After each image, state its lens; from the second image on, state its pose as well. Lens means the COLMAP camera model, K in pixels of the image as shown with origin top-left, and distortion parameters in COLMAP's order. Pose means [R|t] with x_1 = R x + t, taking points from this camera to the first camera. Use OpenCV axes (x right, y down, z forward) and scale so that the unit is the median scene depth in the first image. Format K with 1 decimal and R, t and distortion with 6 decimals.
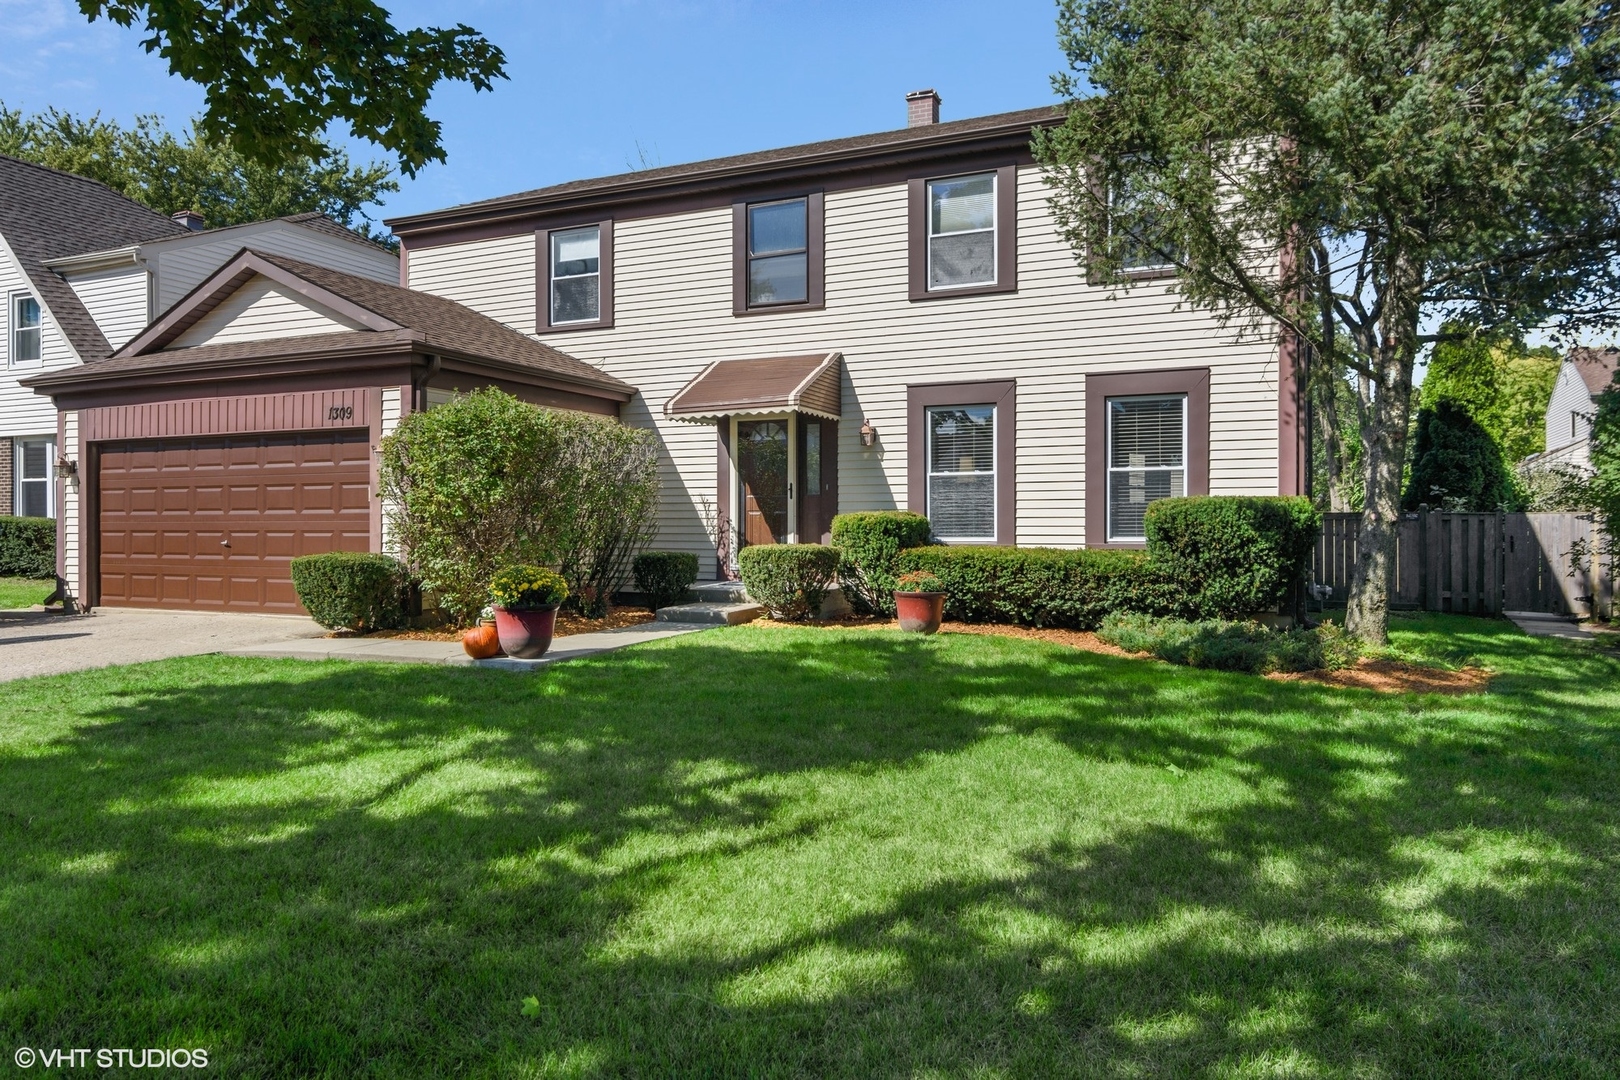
lens RADIAL K [[1058.6, 0, 811.0], [0, 1058.6, 532.0], [0, 0, 1]] dist [0.000284, -0.000093]
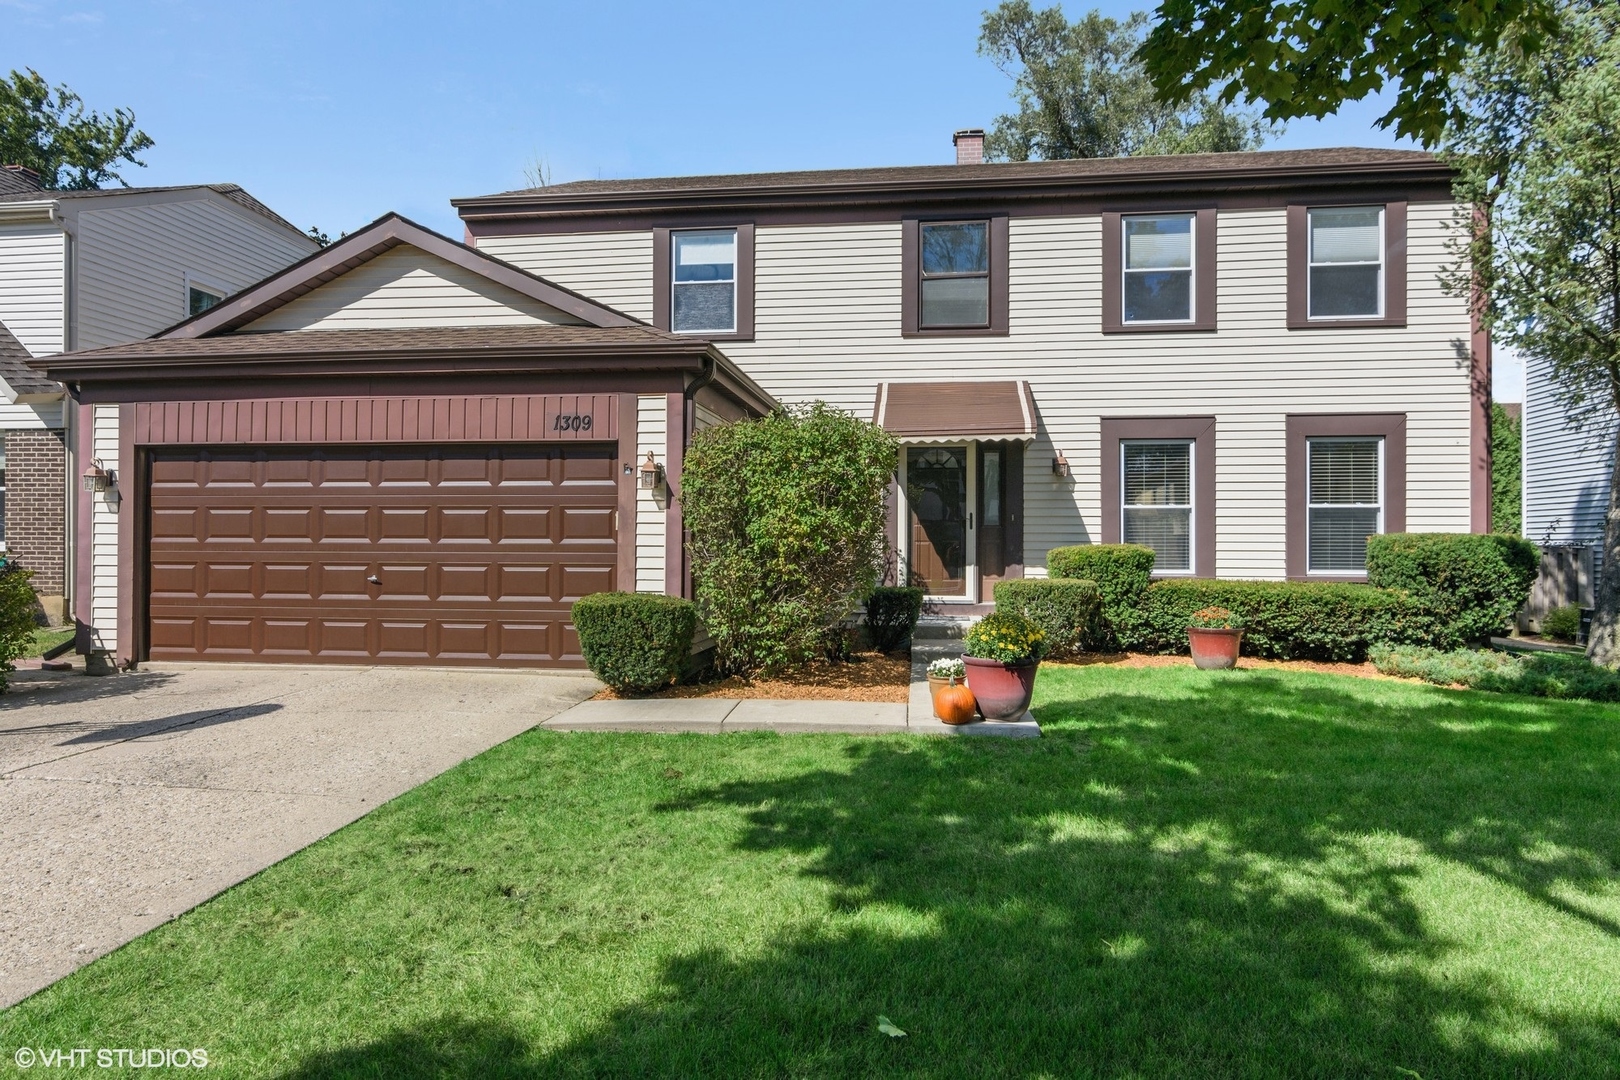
lens RADIAL K [[980.4, 0, 809.0], [0, 980.4, 535.7], [0, 0, 1]] dist [-0.000577, 0.004029]
pose [[0.958769, 0.007826, 0.284080, -0.435497], [-0.003747, 0.999882, -0.014902, -0.011951], [-0.284163, 0.013224, 0.958685, 0.192636]]
